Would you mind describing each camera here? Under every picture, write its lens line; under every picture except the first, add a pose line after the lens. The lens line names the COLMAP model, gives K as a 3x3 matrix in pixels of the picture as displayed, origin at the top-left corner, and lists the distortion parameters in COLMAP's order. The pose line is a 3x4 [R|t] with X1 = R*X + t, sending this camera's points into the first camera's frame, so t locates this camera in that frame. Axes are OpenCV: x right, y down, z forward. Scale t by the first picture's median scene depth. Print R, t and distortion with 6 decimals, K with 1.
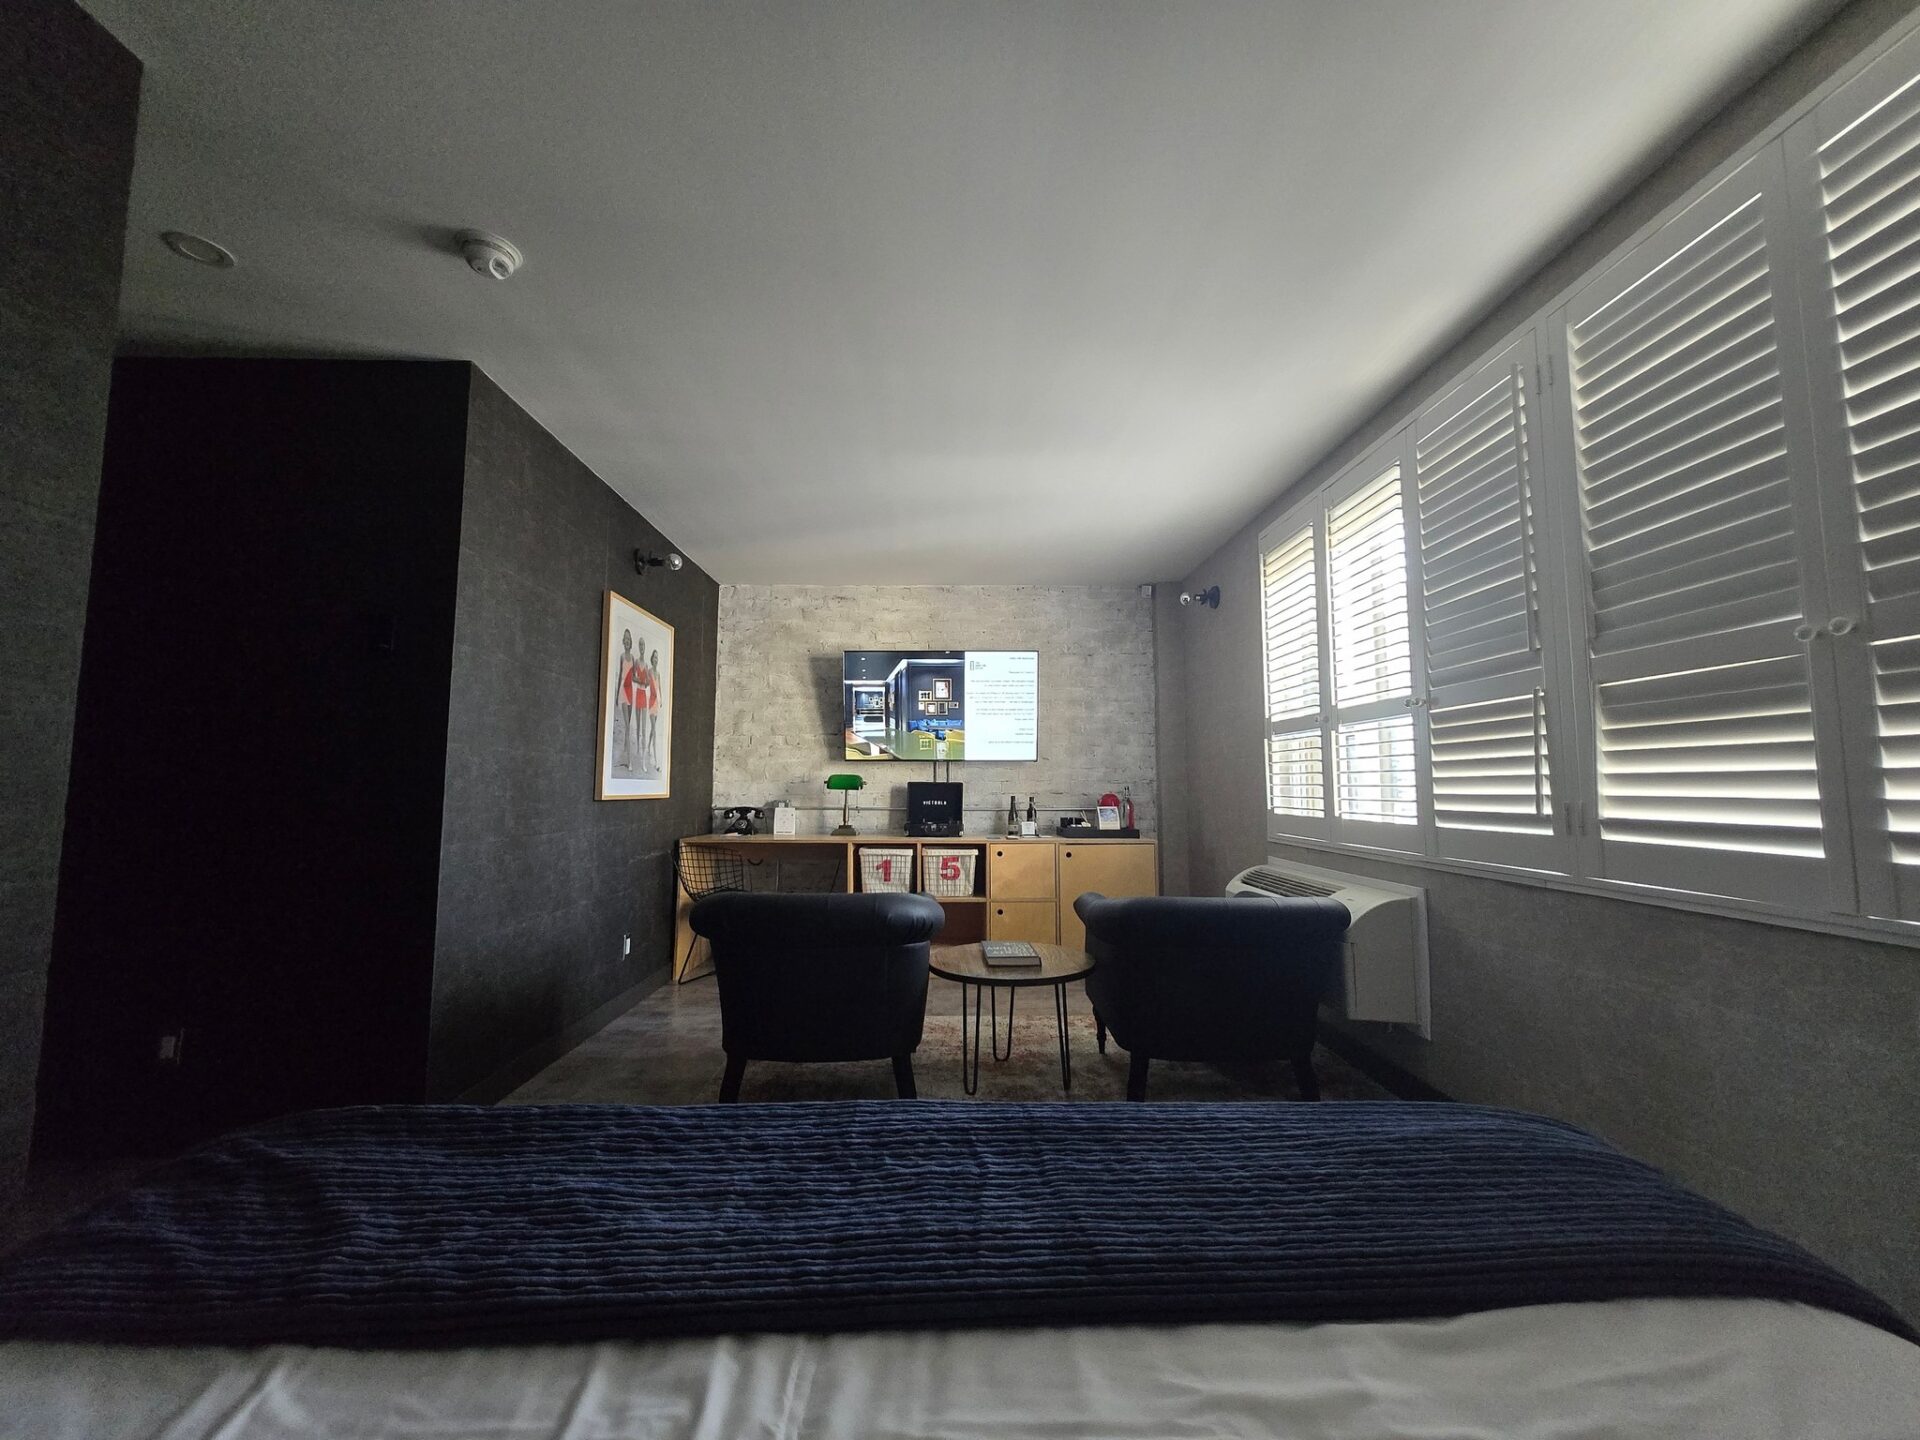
lens RADIAL K [[751.6, 0, 953.9], [0, 751.6, 720.2], [0, 0, 1]] dist [0.000642, -0.000590]
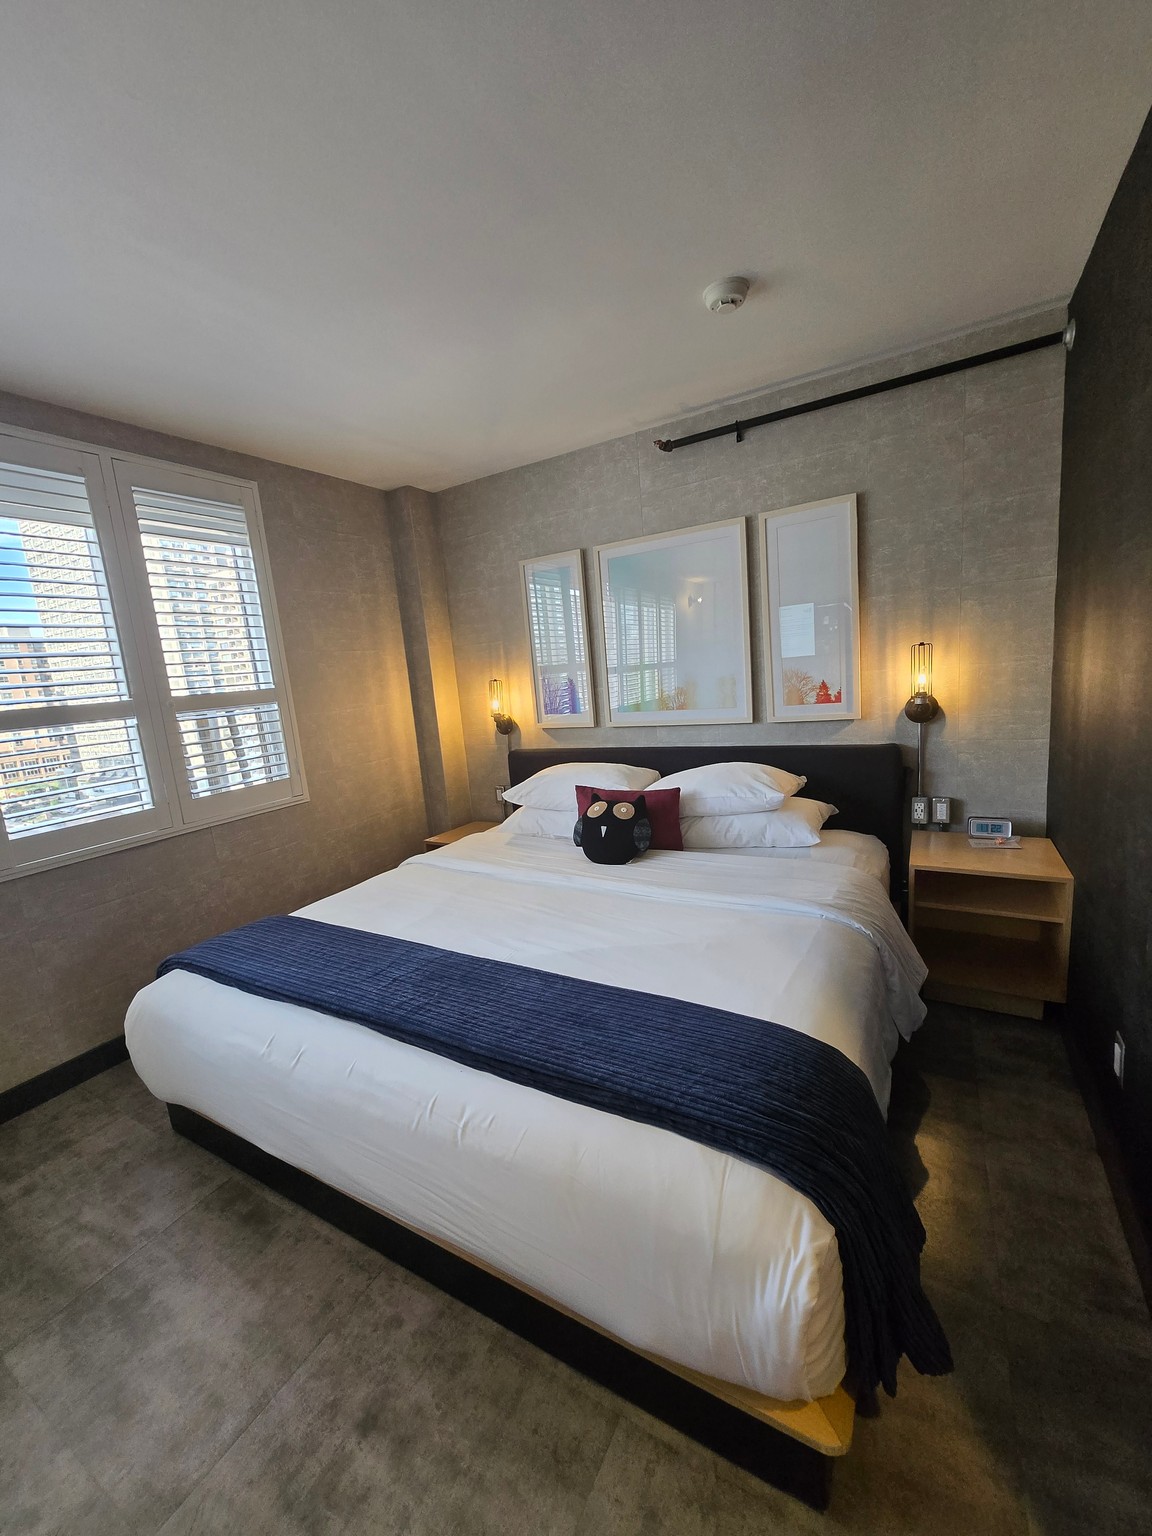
lens RADIAL K [[601.2, 0, 569.8], [0, 601.2, 764.5], [0, 0, 1]] dist [0.000642, -0.000590]
pose [[-0.844626, -0.022591, 0.534881, -0.248439], [0.033740, 0.994877, 0.095298, 0.010929], [-0.534293, 0.098538, -0.839536, 0.879259]]
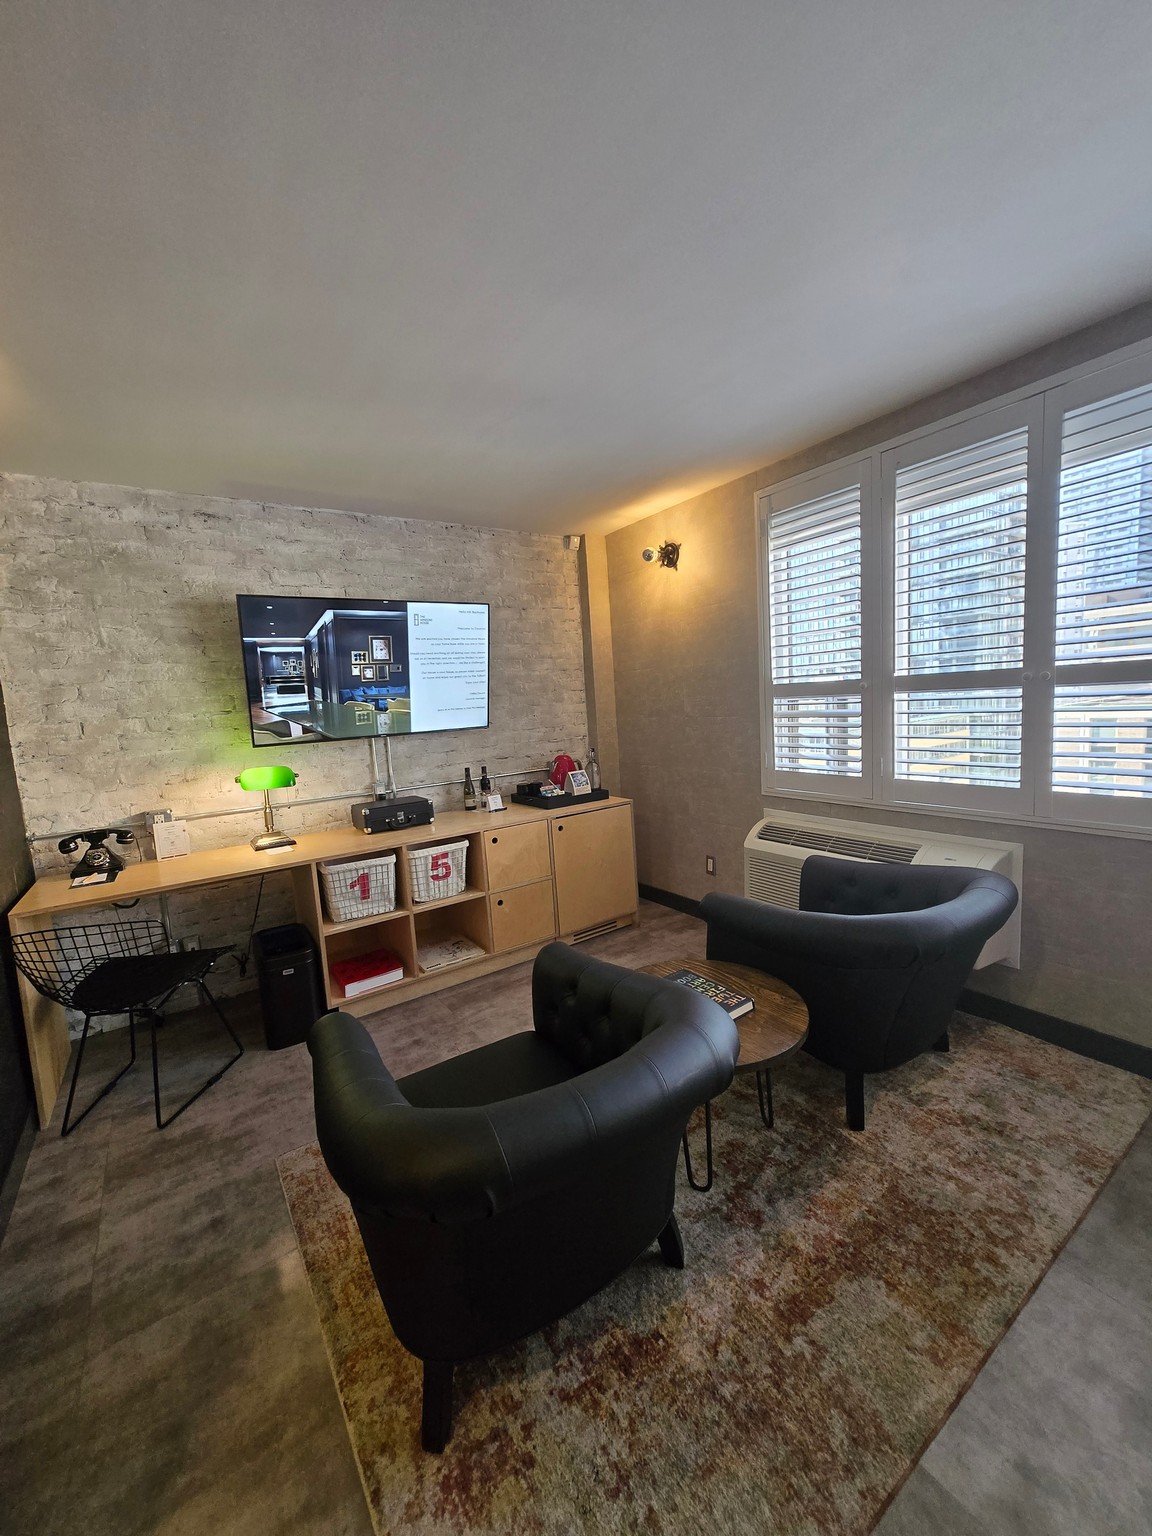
lens RADIAL K [[601.2, 0, 574.7], [0, 601.2, 769.1], [0, 0, 1]] dist [0.000642, -0.000590]
pose [[0.835182, -0.116008, 0.537599, -0.204113], [0.014423, 0.981784, 0.189453, -0.033521], [-0.549784, -0.150474, 0.821642, 0.333362]]
